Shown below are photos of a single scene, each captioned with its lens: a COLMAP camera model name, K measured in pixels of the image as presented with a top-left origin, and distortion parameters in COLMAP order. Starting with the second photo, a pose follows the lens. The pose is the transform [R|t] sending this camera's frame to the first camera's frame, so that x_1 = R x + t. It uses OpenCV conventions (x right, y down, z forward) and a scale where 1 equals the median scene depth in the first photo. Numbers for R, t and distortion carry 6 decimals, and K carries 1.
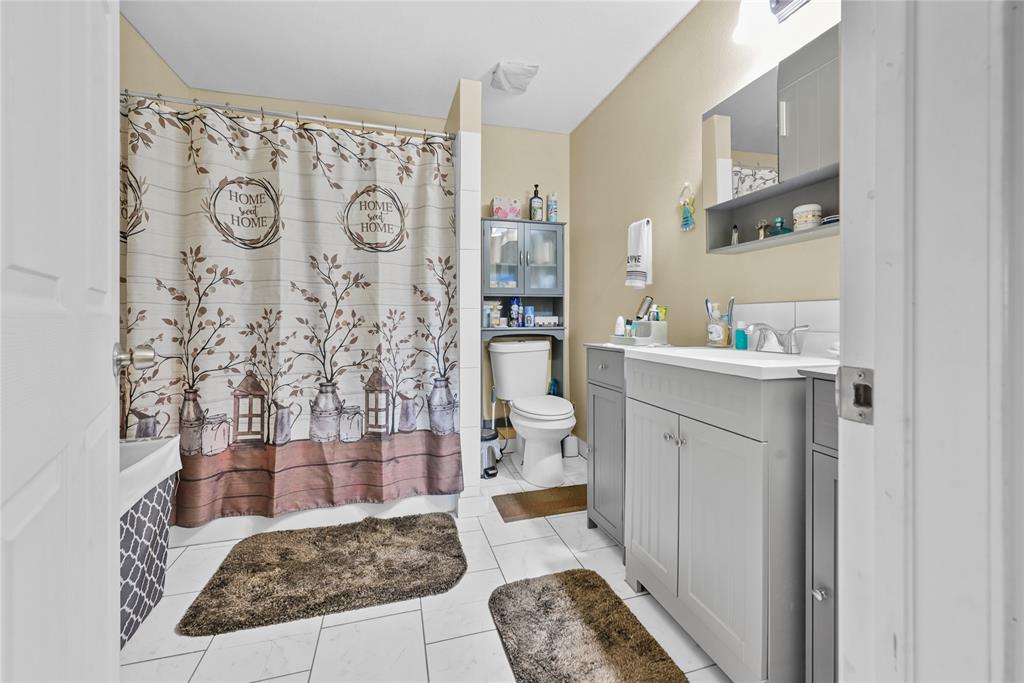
lens RADIAL K [[395.6, 0, 490.3], [0, 395.6, 333.2], [0, 0, 1]] dist [-0.000980, -0.000181]
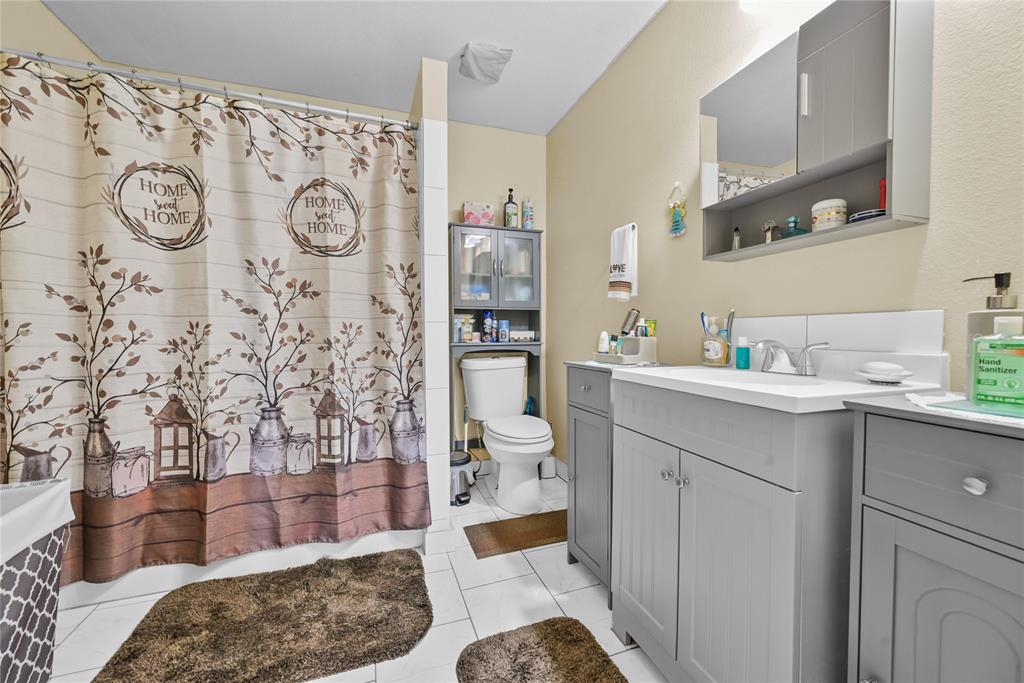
lens RADIAL K [[395.6, 0, 490.3], [0, 395.6, 333.2], [0, 0, 1]] dist [-0.000980, -0.000181]
pose [[0.998107, 0.000920, 0.061501, 0.015173], [0.001273, 0.999365, -0.035619, -0.006215], [-0.061494, 0.035630, 0.997471, 0.114939]]
